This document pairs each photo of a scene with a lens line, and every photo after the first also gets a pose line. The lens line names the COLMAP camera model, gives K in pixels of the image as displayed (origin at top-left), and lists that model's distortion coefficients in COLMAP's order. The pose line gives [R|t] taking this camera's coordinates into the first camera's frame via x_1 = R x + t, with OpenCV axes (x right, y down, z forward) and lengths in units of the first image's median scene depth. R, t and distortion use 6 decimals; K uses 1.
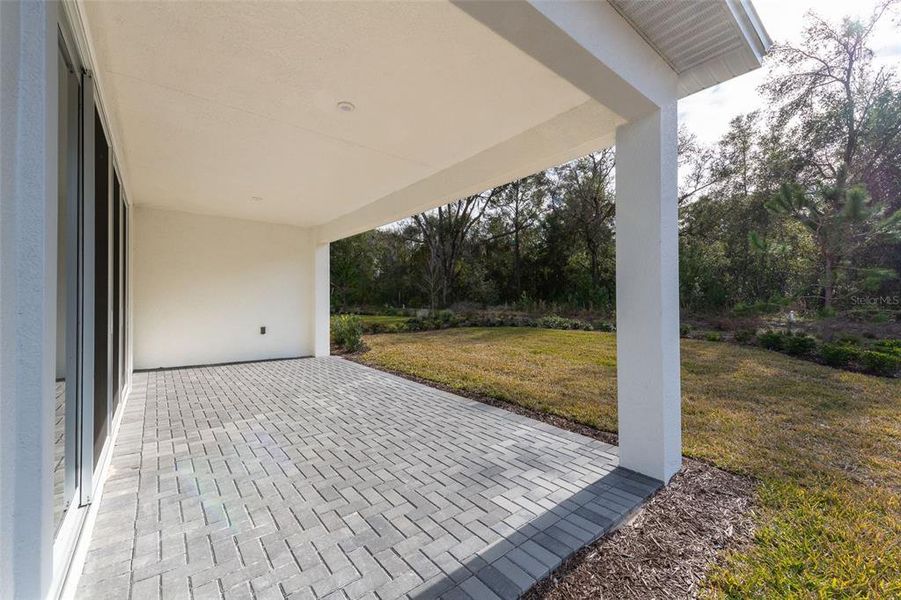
lens RADIAL K [[363.1, 0, 452.9], [0, 363.1, 298.4], [0, 0, 1]] dist [-0.000092, 0.000126]
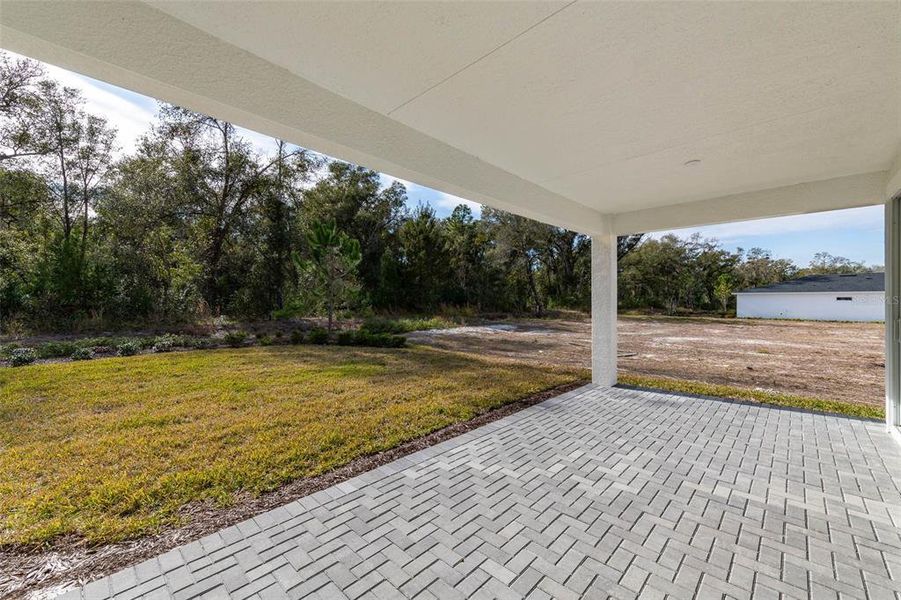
lens RADIAL K [[363.1, 0, 453.0], [0, 363.1, 301.4], [0, 0, 1]] dist [-0.000092, 0.000126]
pose [[-0.122452, -0.001425, 0.992473, -1.228221], [-0.002478, 0.999996, 0.001130, -0.043238], [-0.992471, -0.002321, -0.122455, 1.692647]]
